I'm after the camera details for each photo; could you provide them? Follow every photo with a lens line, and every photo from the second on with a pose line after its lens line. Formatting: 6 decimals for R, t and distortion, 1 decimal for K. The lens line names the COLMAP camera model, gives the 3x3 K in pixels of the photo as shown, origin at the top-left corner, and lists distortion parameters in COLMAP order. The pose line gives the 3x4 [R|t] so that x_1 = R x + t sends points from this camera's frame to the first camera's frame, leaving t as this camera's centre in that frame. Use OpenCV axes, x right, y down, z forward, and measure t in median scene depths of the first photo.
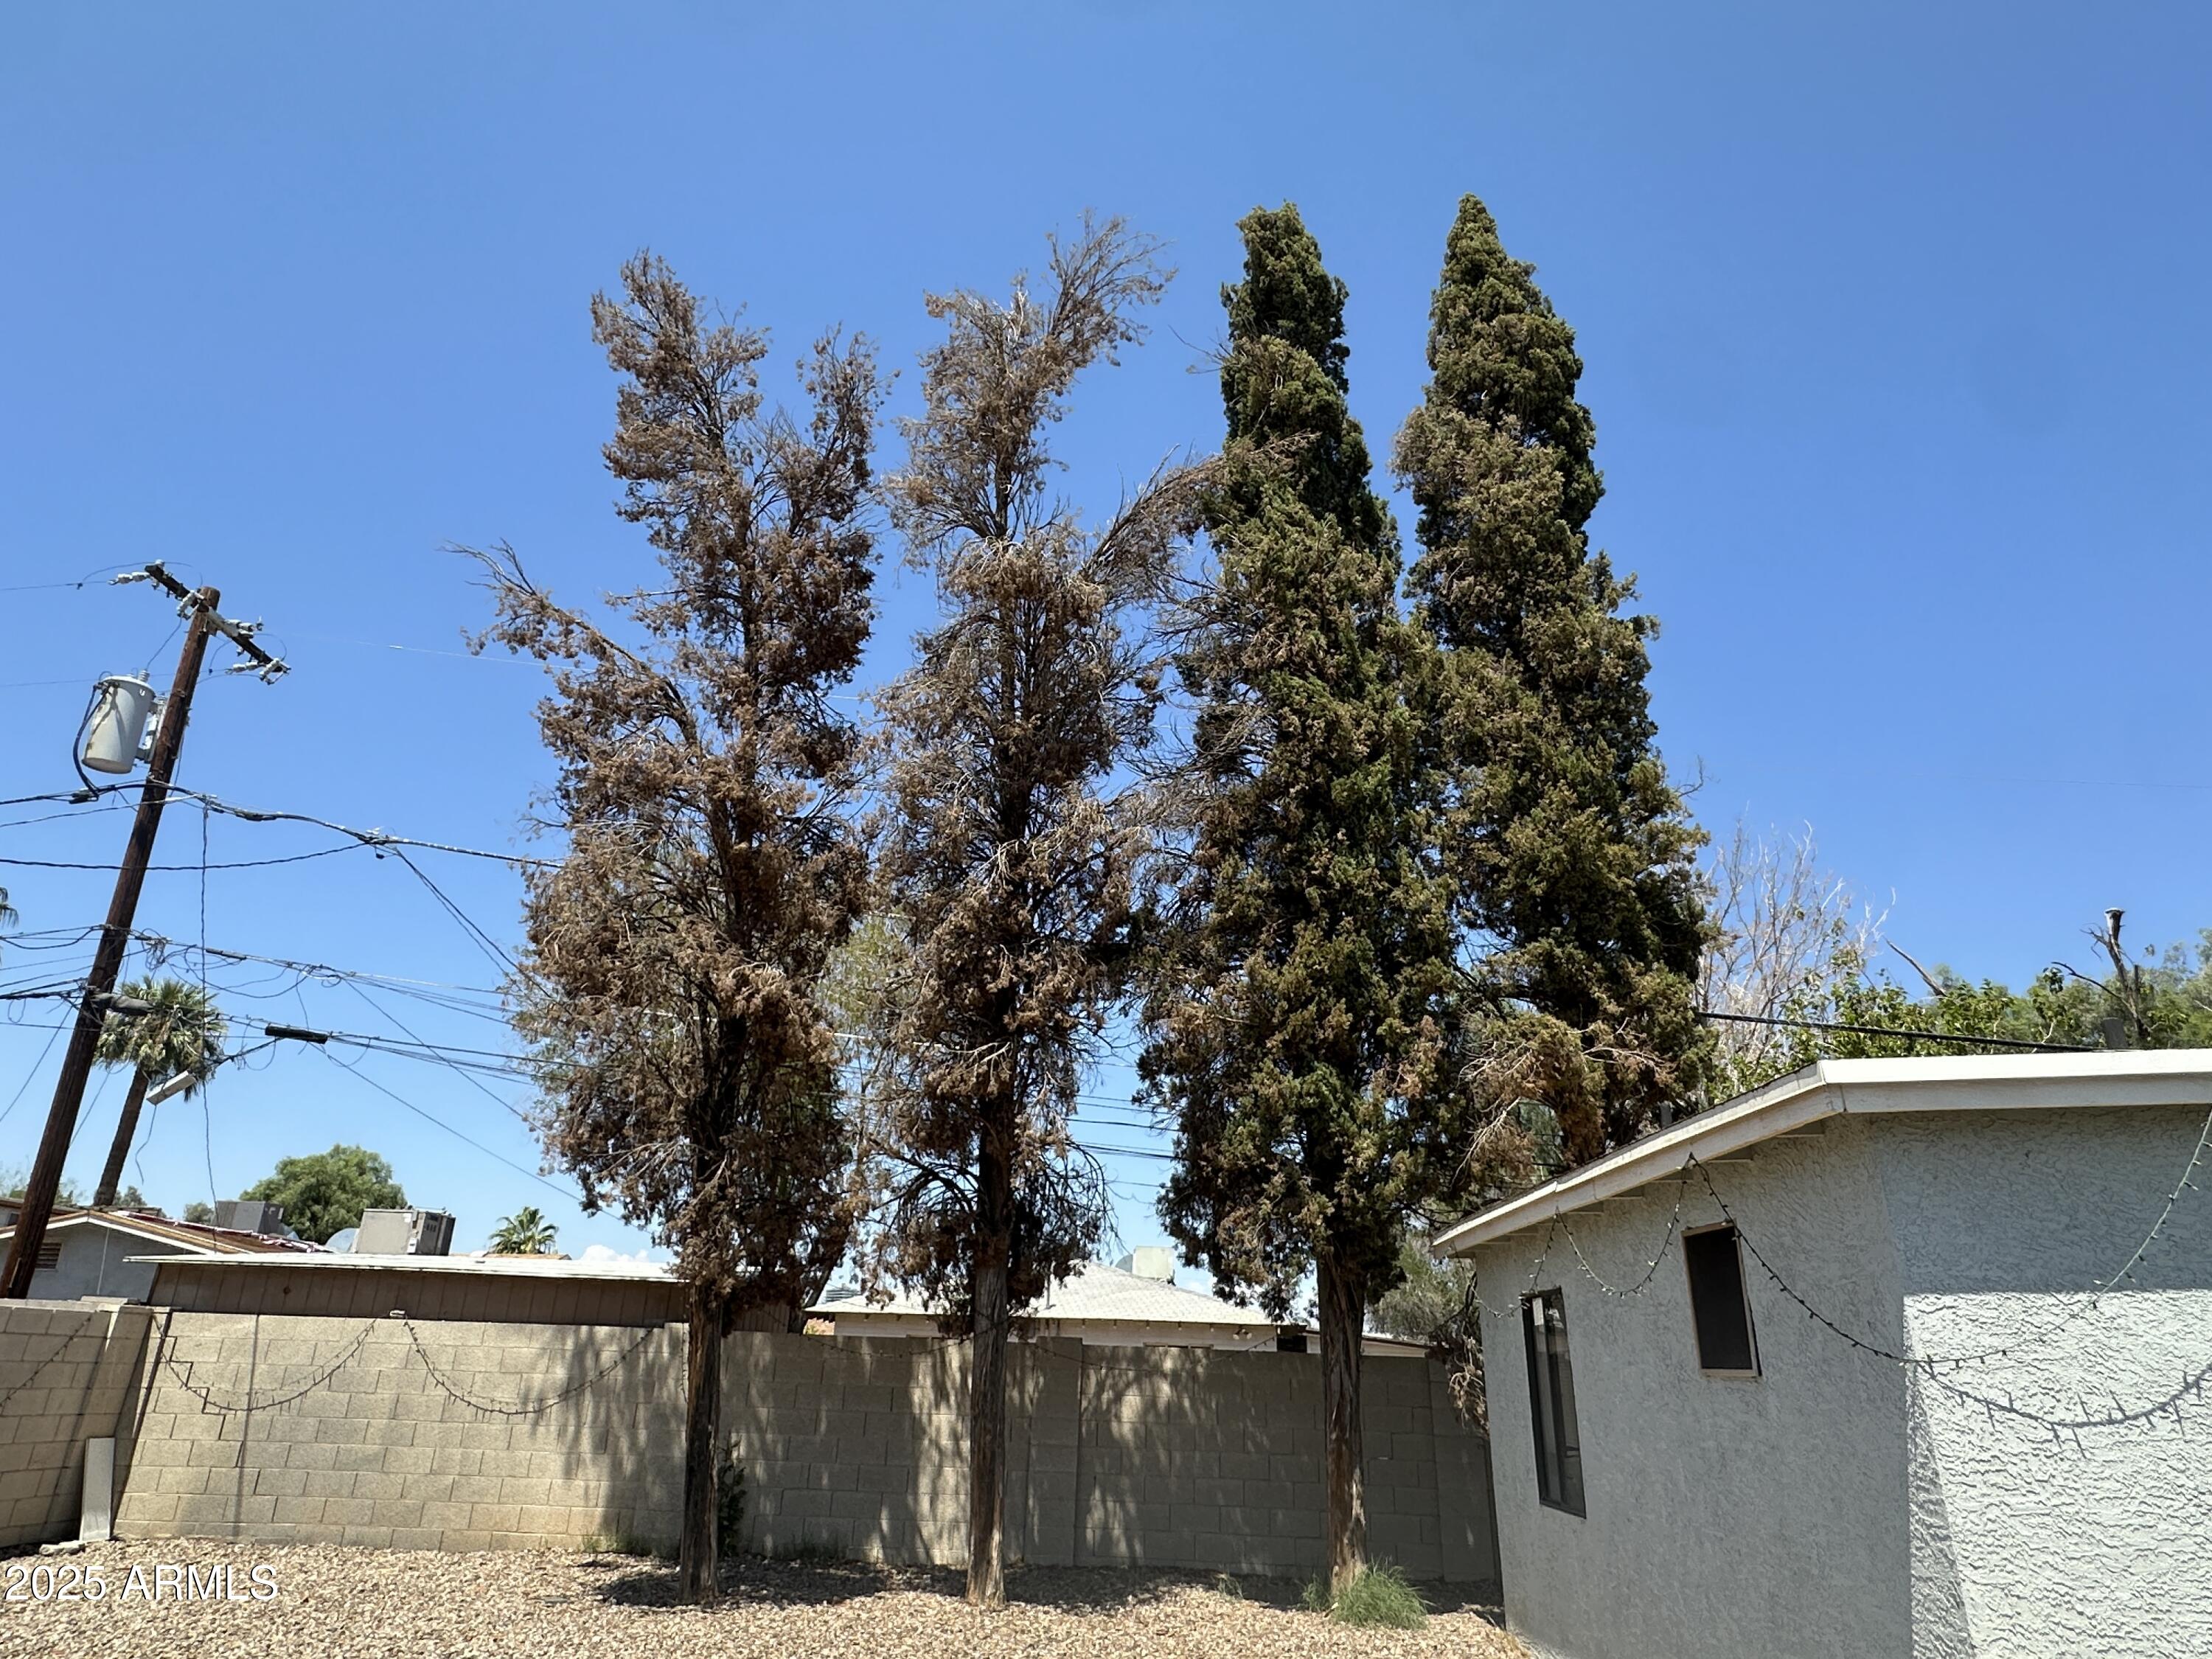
lens RADIAL K [[1285.5, 0, 1106.0], [0, 1285.5, 829.5], [0, 0, 1]] dist [0.000071, 0.000023]
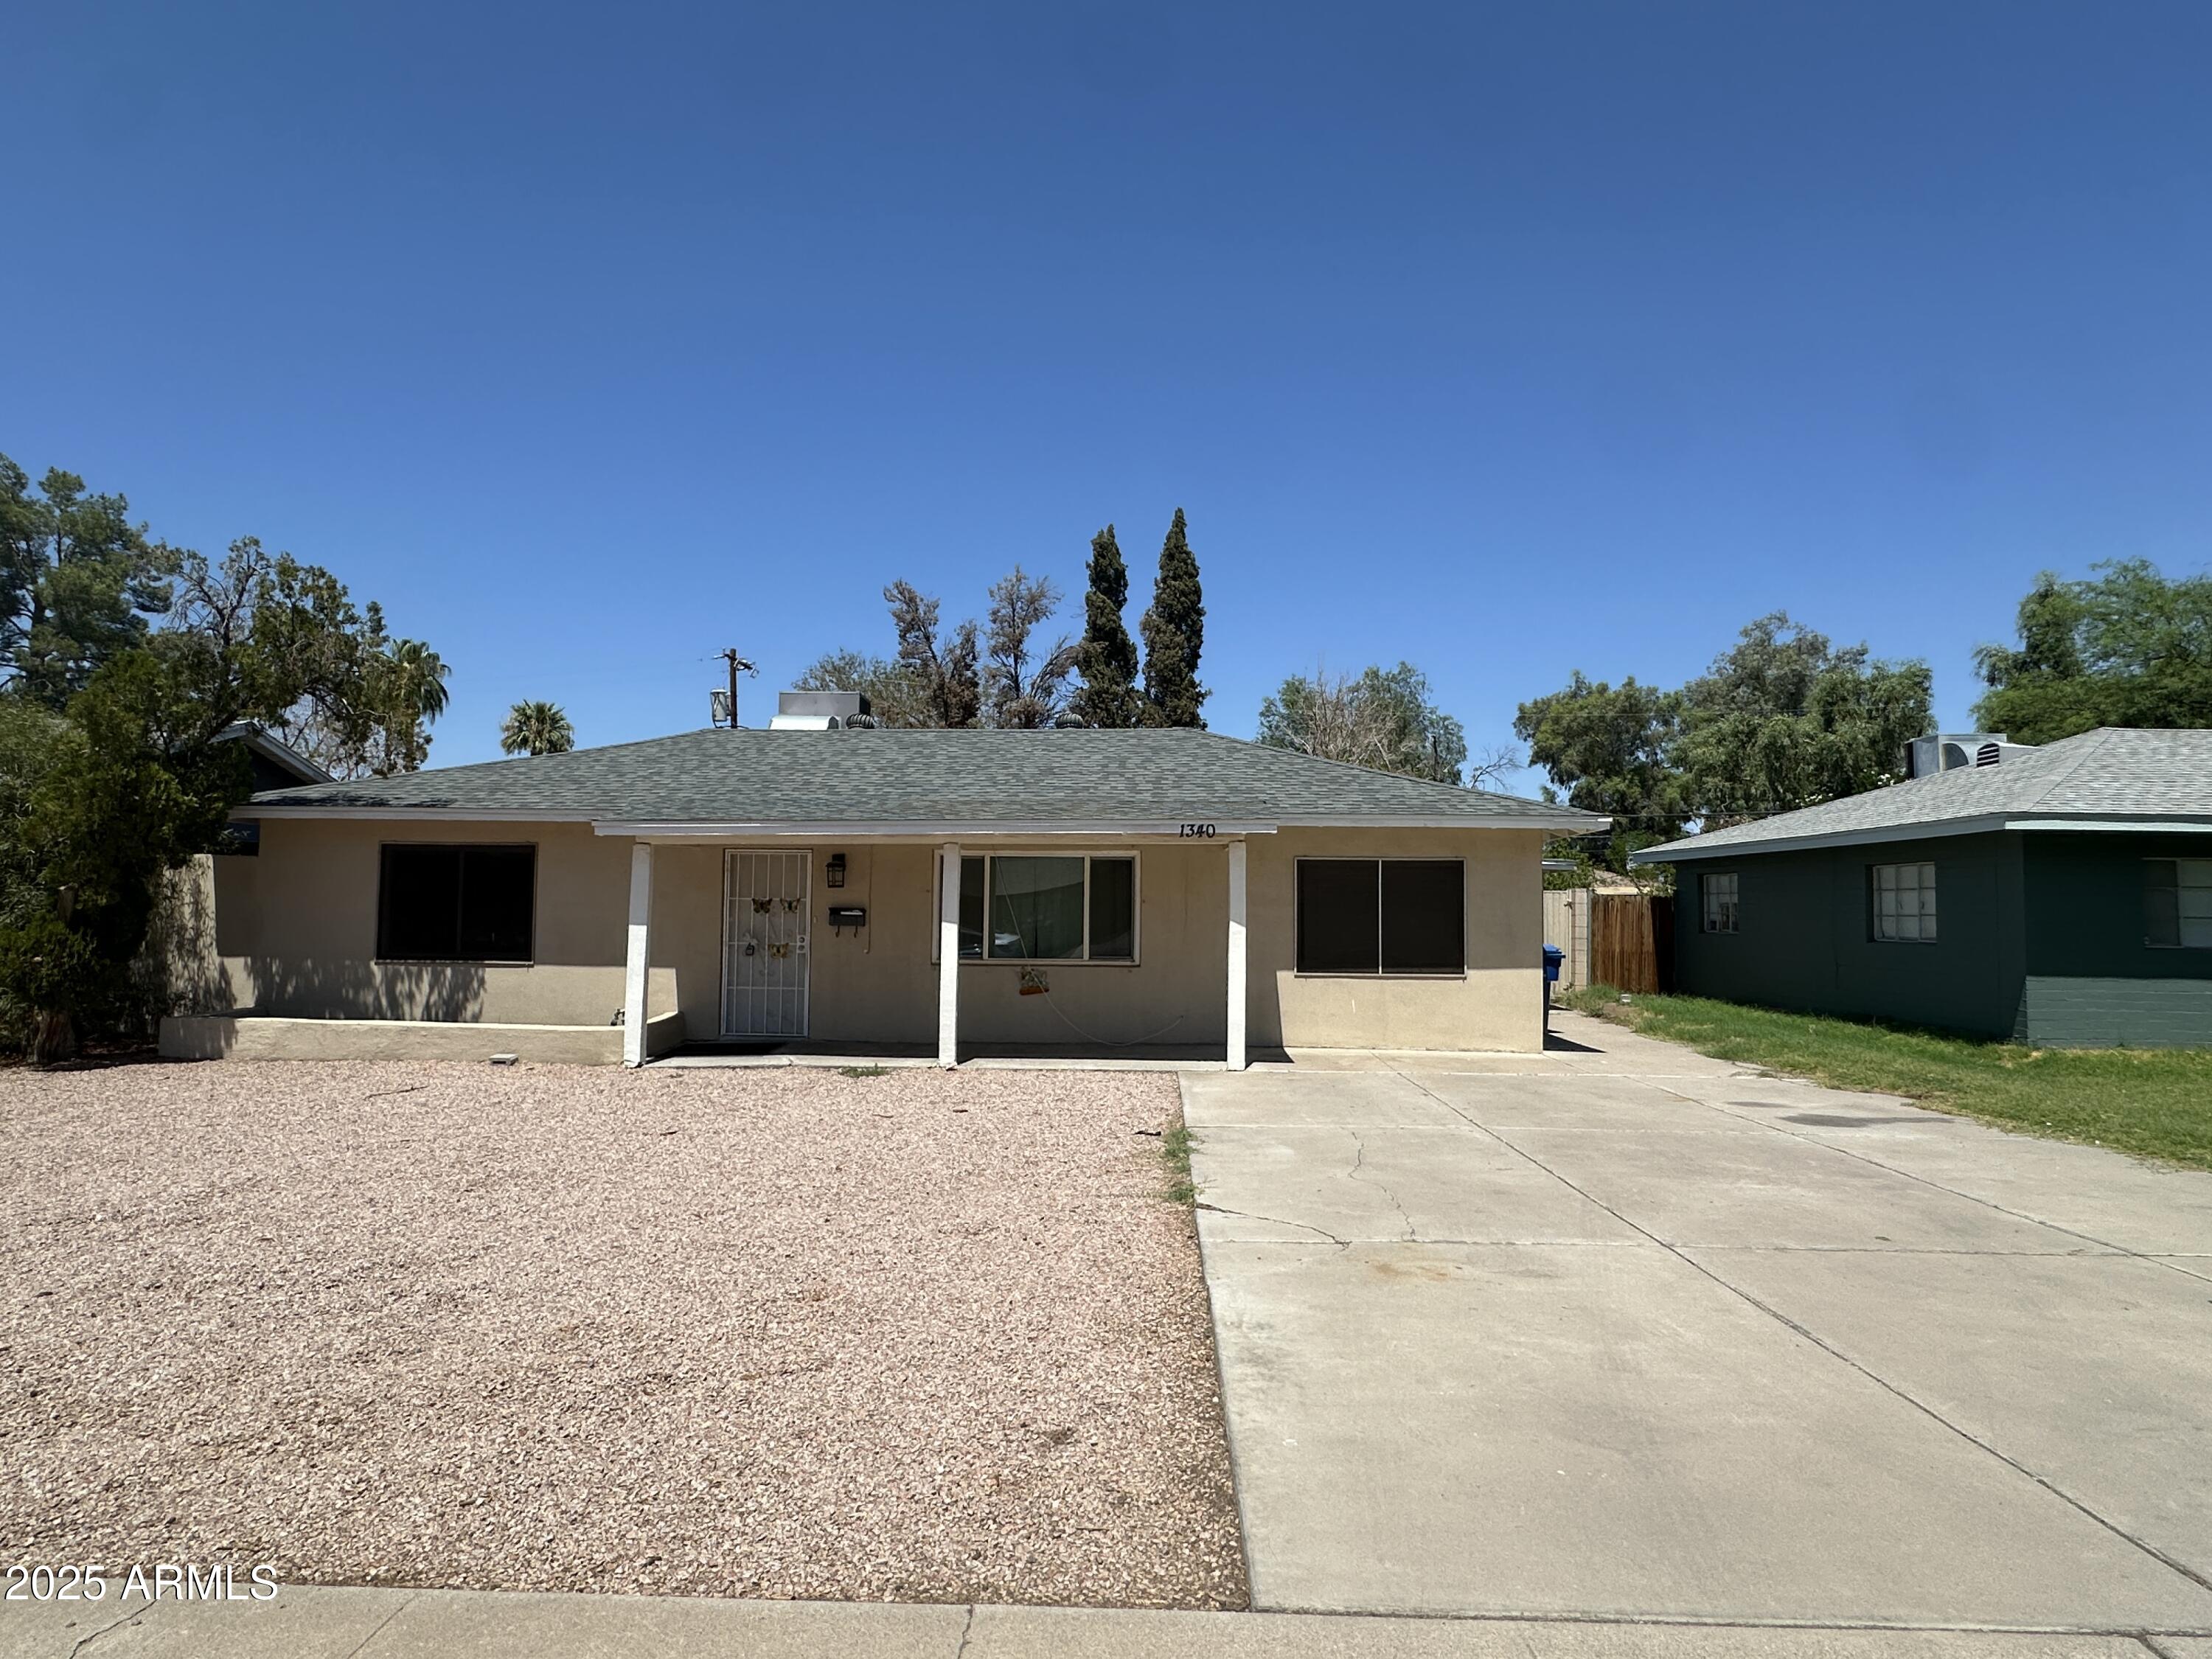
lens RADIAL K [[1247.9, 0, 1106.0], [0, 1247.9, 829.5], [0, 0, 1]] dist [-0.002219, 0.000643]
pose [[0.999953, -0.005998, 0.007601, 0.117414], [0.003117, 0.942638, 0.333803, -0.879545], [-0.009167, -0.333764, 0.942612, -2.076360]]
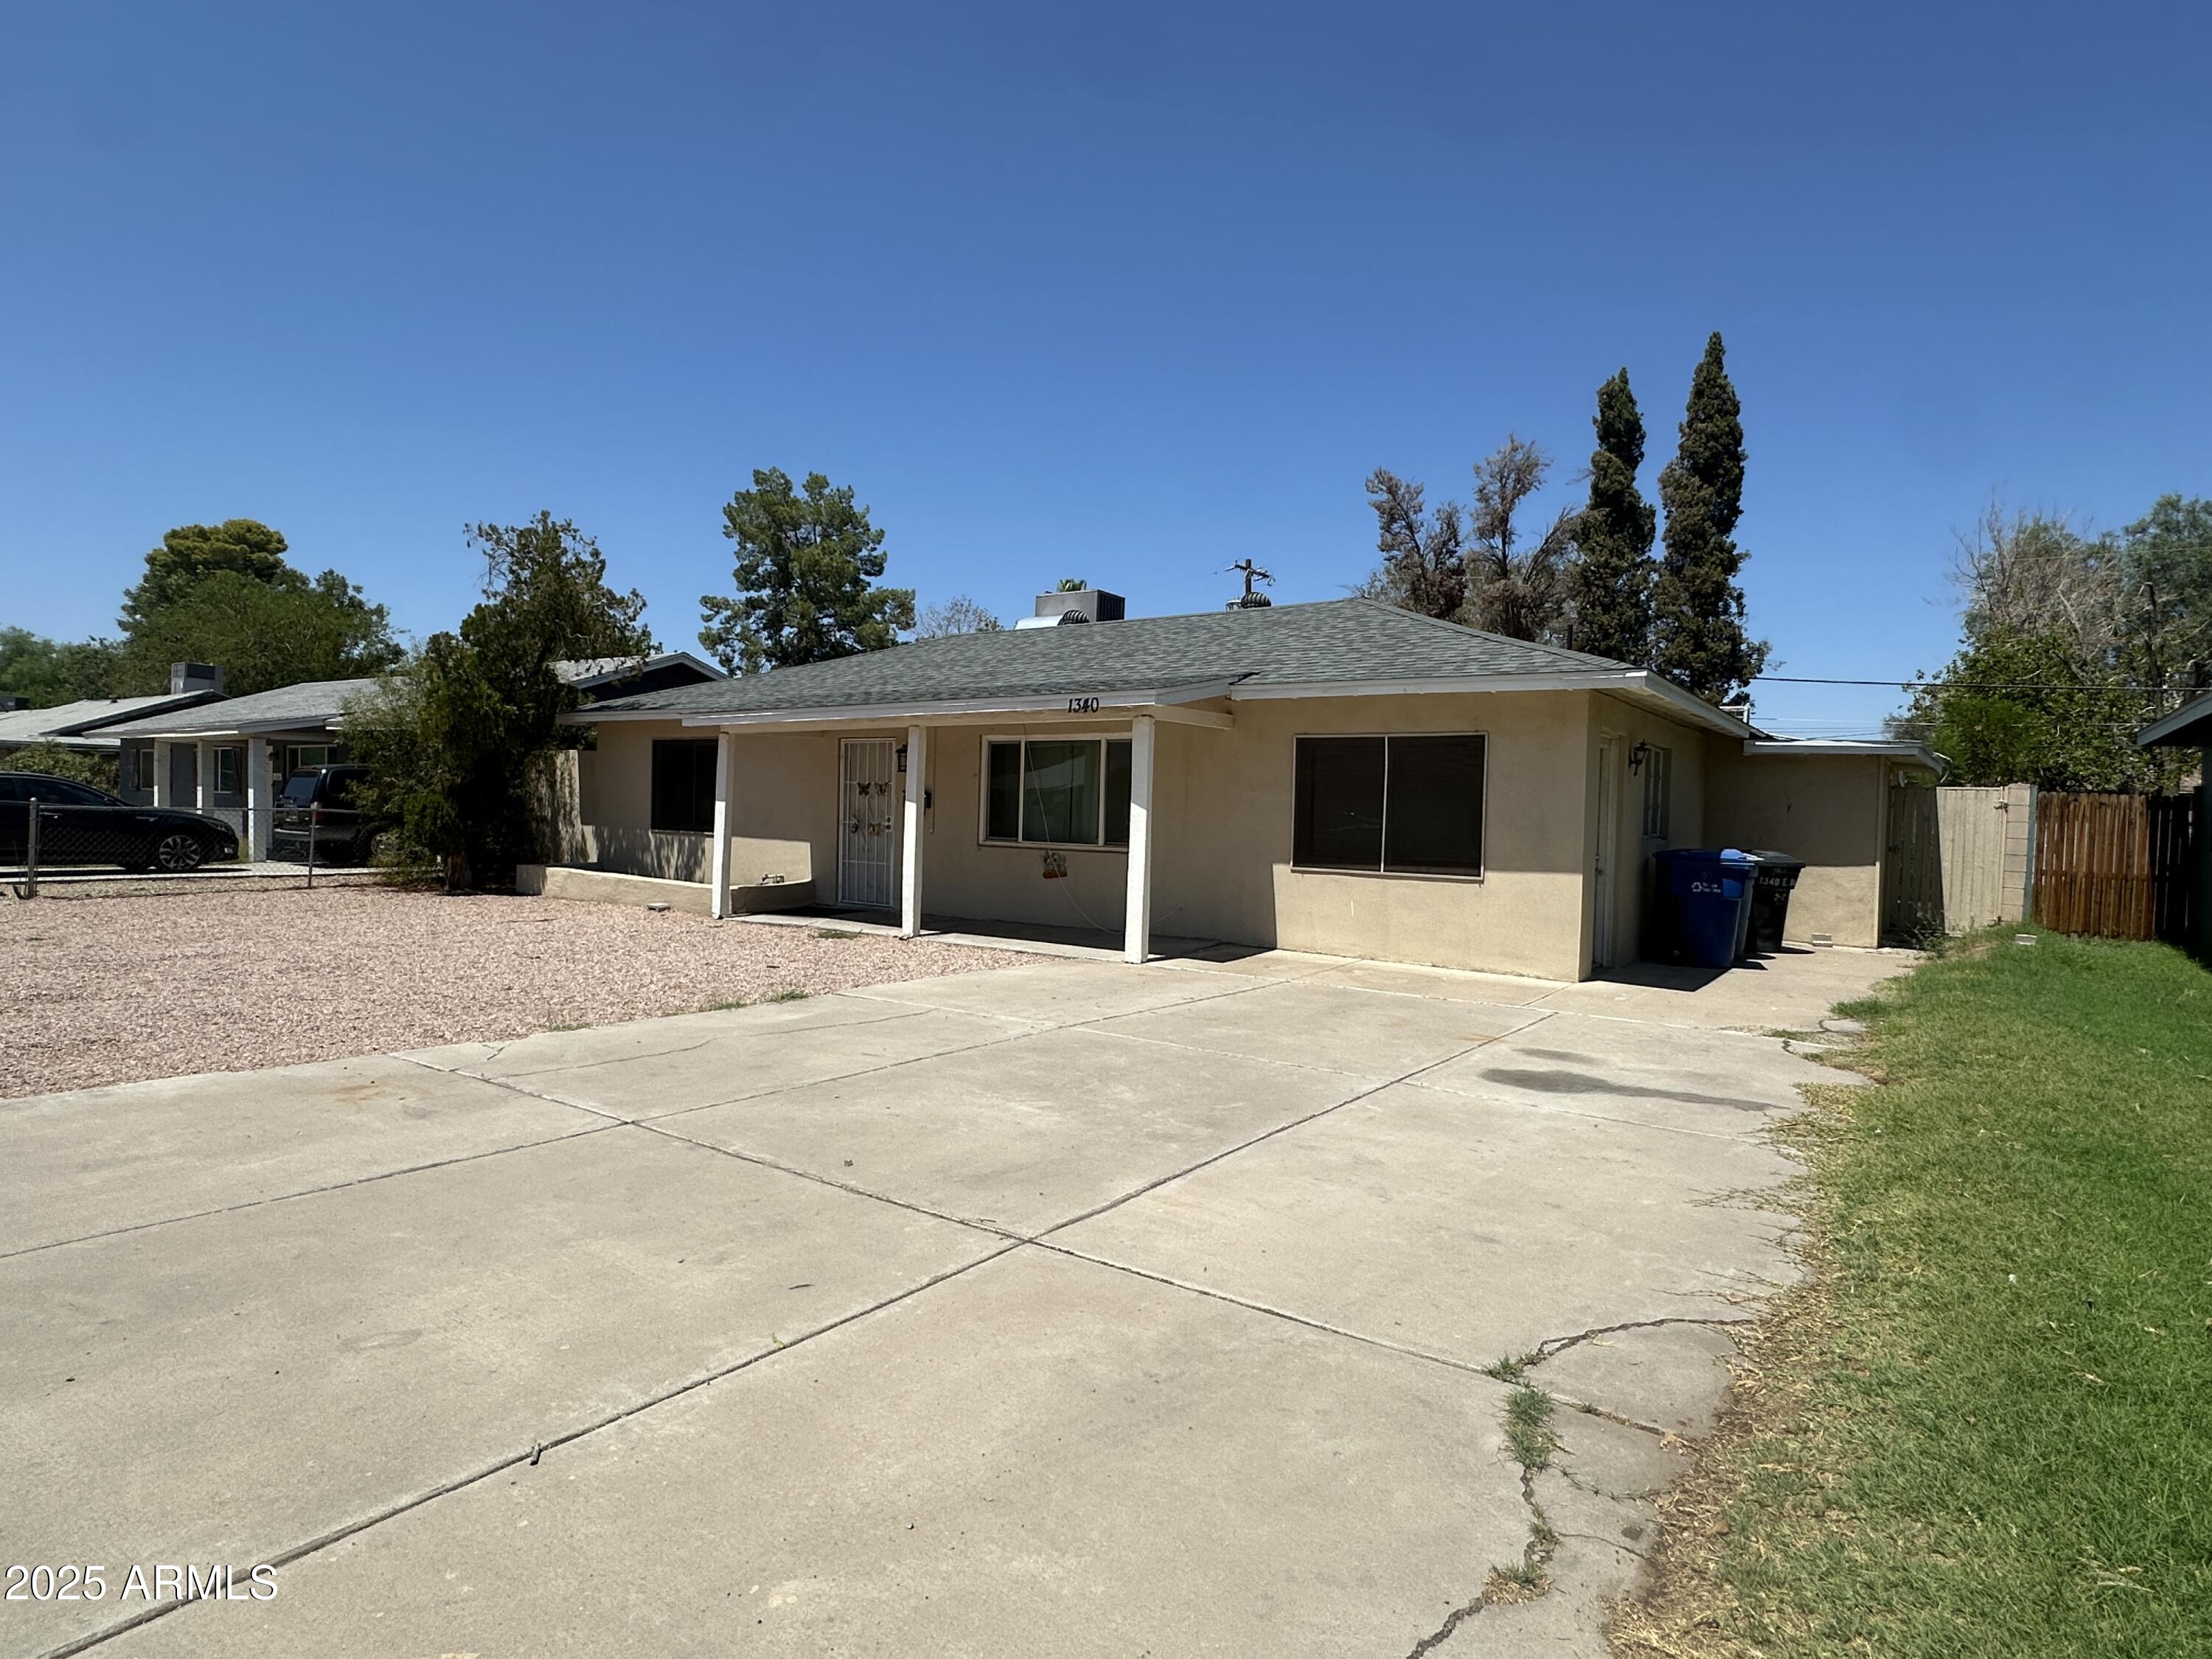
lens RADIAL K [[1247.9, 0, 1106.0], [0, 1247.9, 829.5], [0, 0, 1]] dist [-0.002219, 0.000643]
pose [[0.827993, 0.015579, -0.560522, 0.755326], [0.207569, 0.920090, 0.332190, -0.764320], [0.520906, -0.391398, 0.758594, -1.869863]]
